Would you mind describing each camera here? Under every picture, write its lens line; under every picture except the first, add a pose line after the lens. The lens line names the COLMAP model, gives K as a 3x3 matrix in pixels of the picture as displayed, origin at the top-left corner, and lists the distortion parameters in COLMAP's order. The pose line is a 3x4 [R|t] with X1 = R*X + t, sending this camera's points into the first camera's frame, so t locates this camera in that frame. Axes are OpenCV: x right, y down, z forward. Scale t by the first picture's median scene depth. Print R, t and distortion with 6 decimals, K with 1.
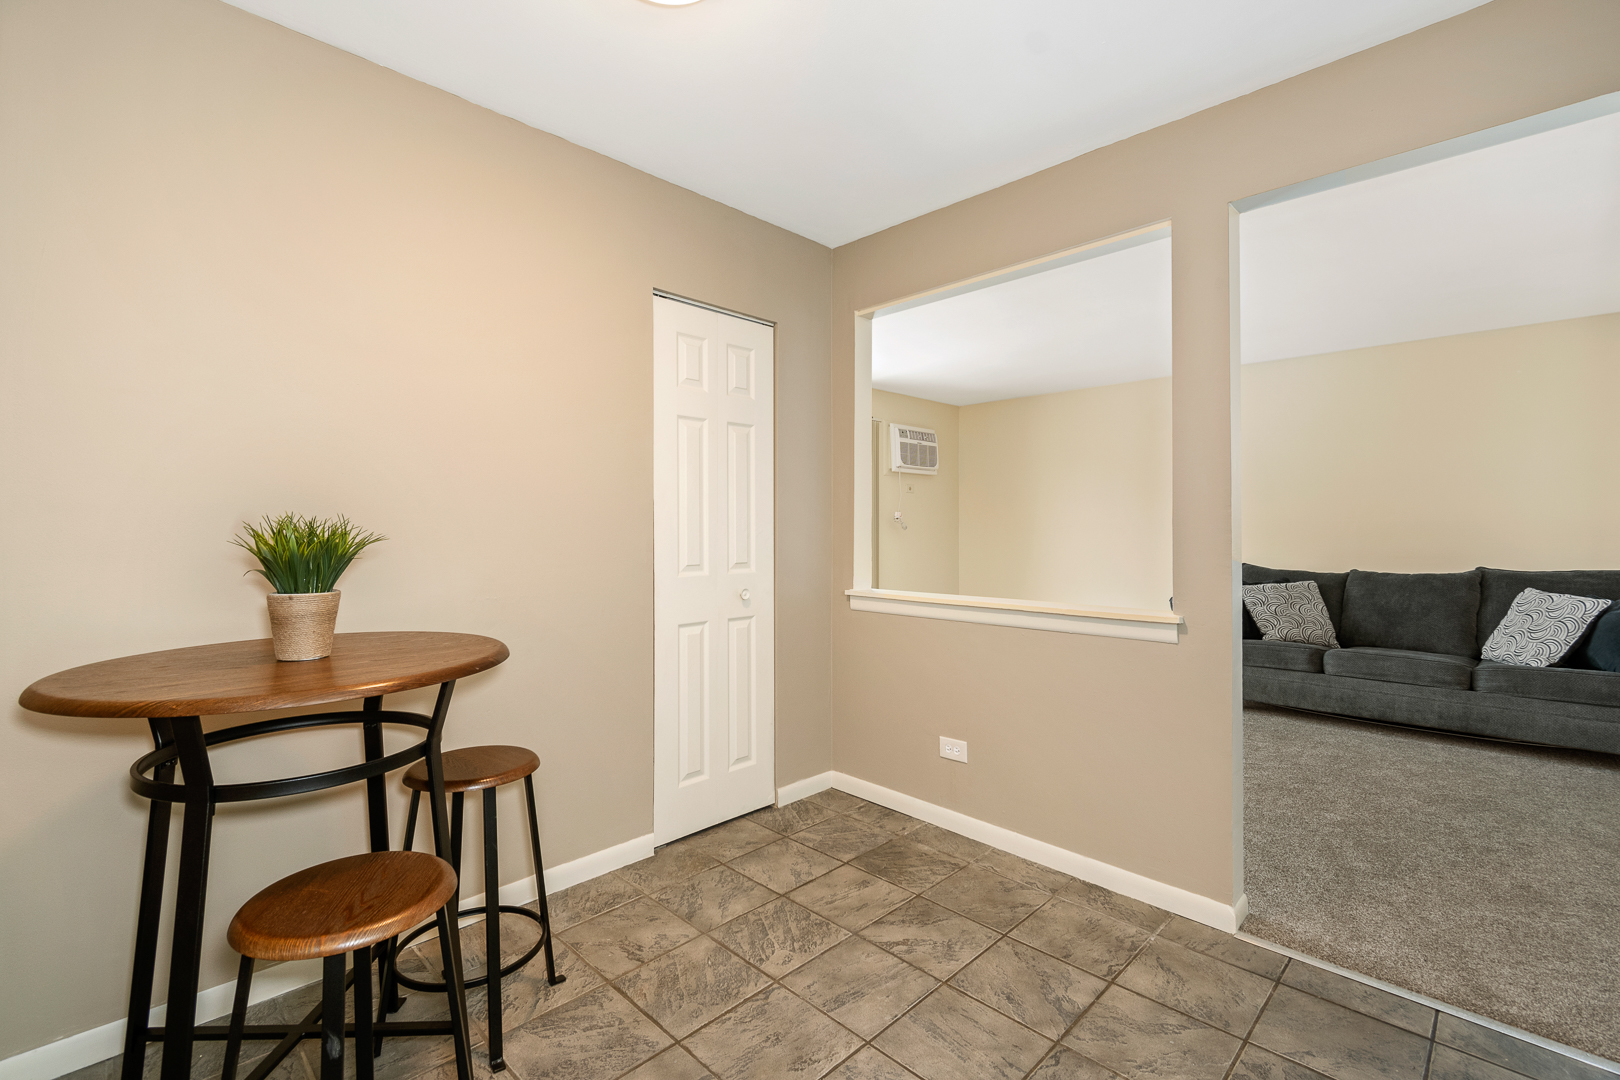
lens RADIAL K [[714.7, 0, 802.7], [0, 714.7, 538.0], [0, 0, 1]] dist [0.000509, -0.000329]
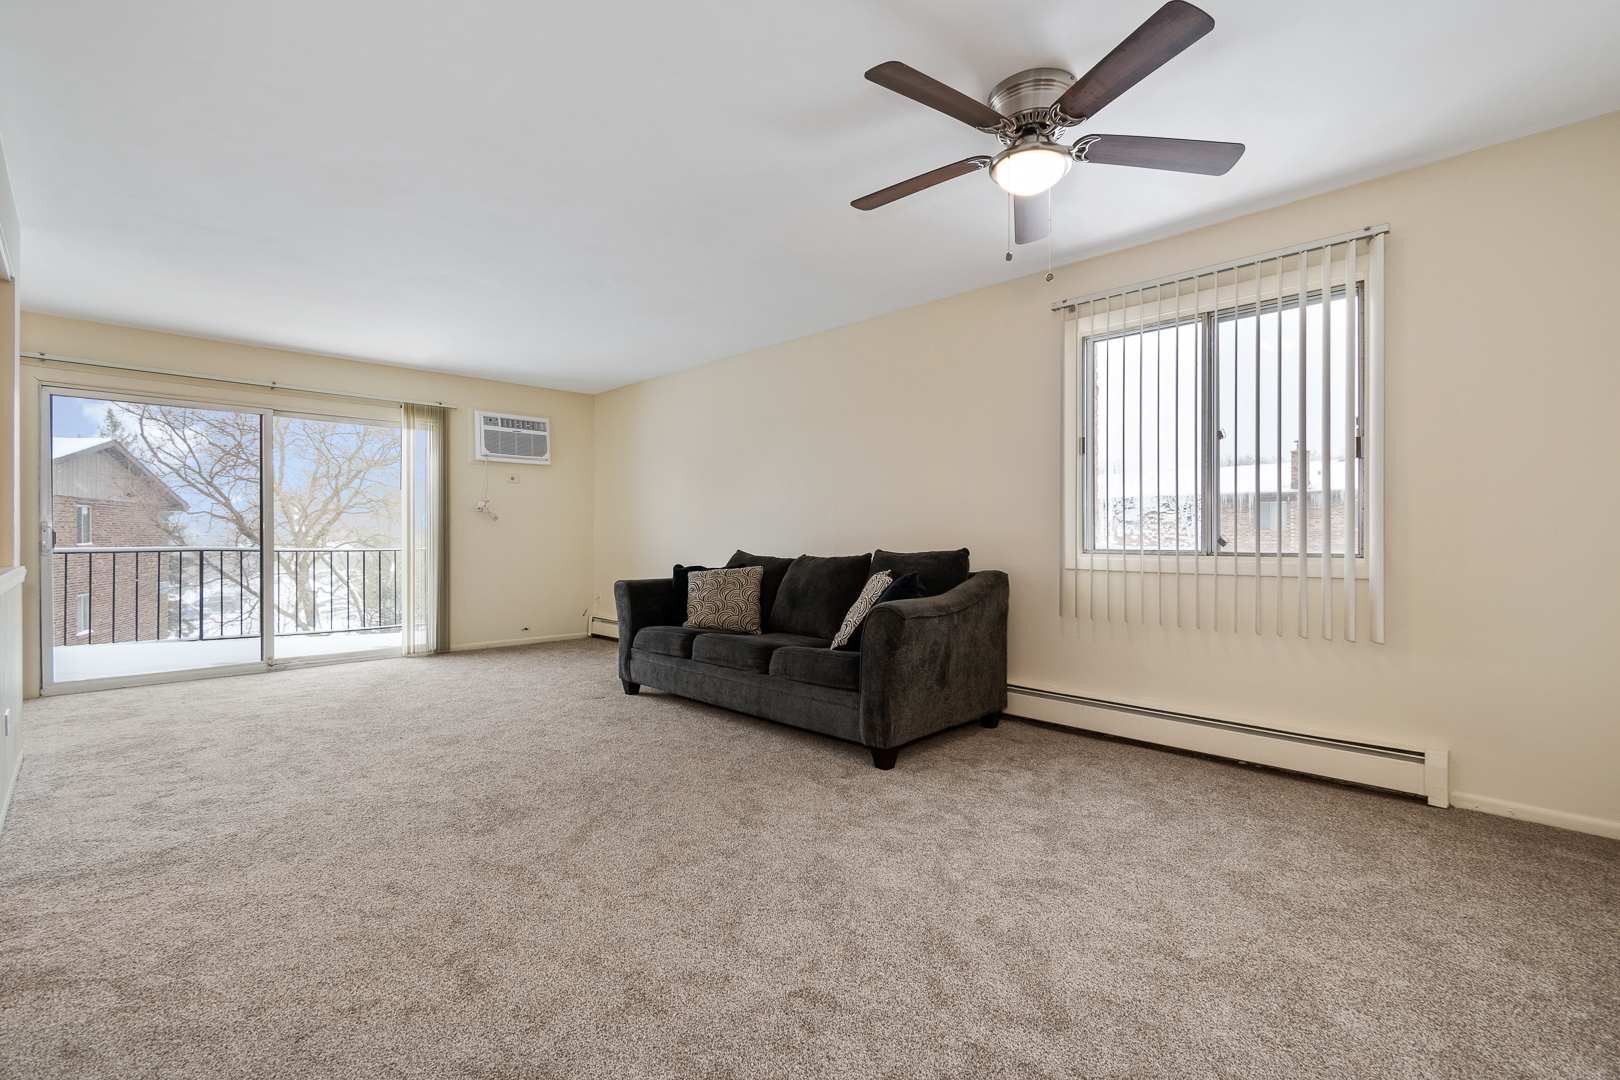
lens RADIAL K [[725.4, 0, 808.2], [0, 725.4, 536.0], [0, 0, 1]] dist [0.003333, -0.001175]
pose [[0.999860, 0.000488, 0.016753, 0.797693], [-0.000307, 0.999942, -0.010769, 0.029630], [-0.016757, 0.010763, 0.999802, 0.007712]]
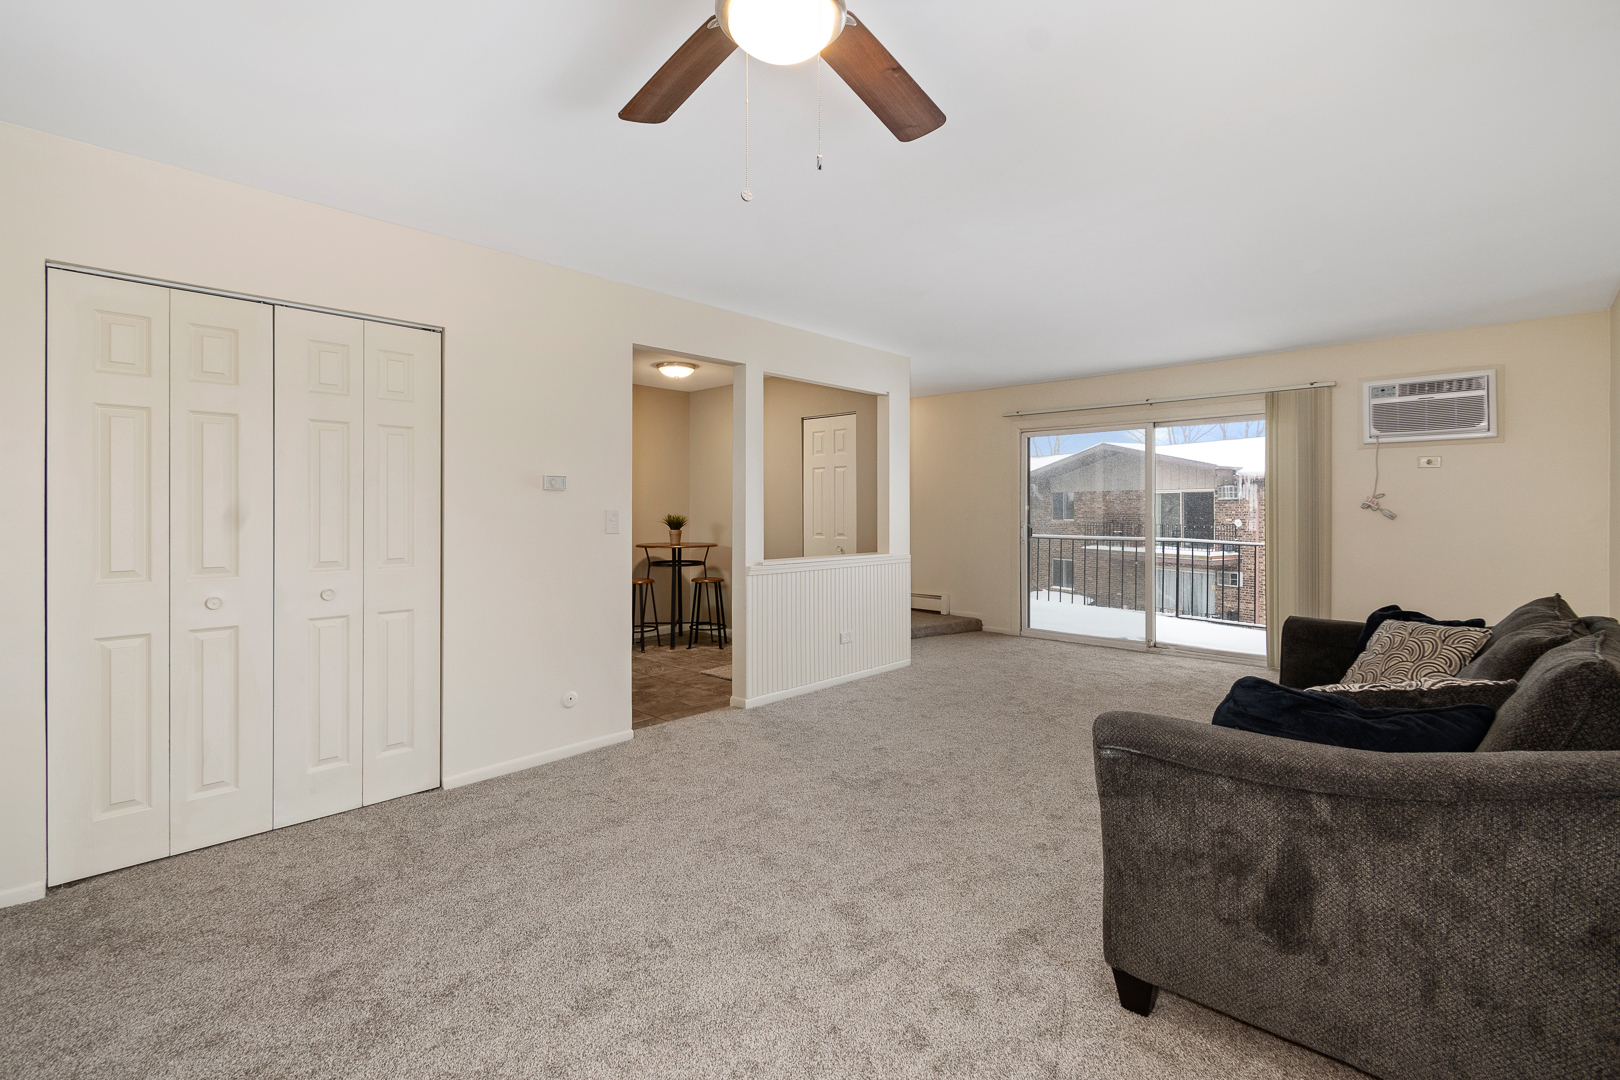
lens RADIAL K [[726.1, 0, 799.5], [0, 726.1, 512.7], [0, 0, 1]] dist [0.000678, -0.000870]
pose [[0.031779, 0.005839, -0.999478, 1.275341], [-0.010424, 0.999930, 0.005510, -0.022977], [0.999441, 0.010243, 0.031837, 0.514550]]
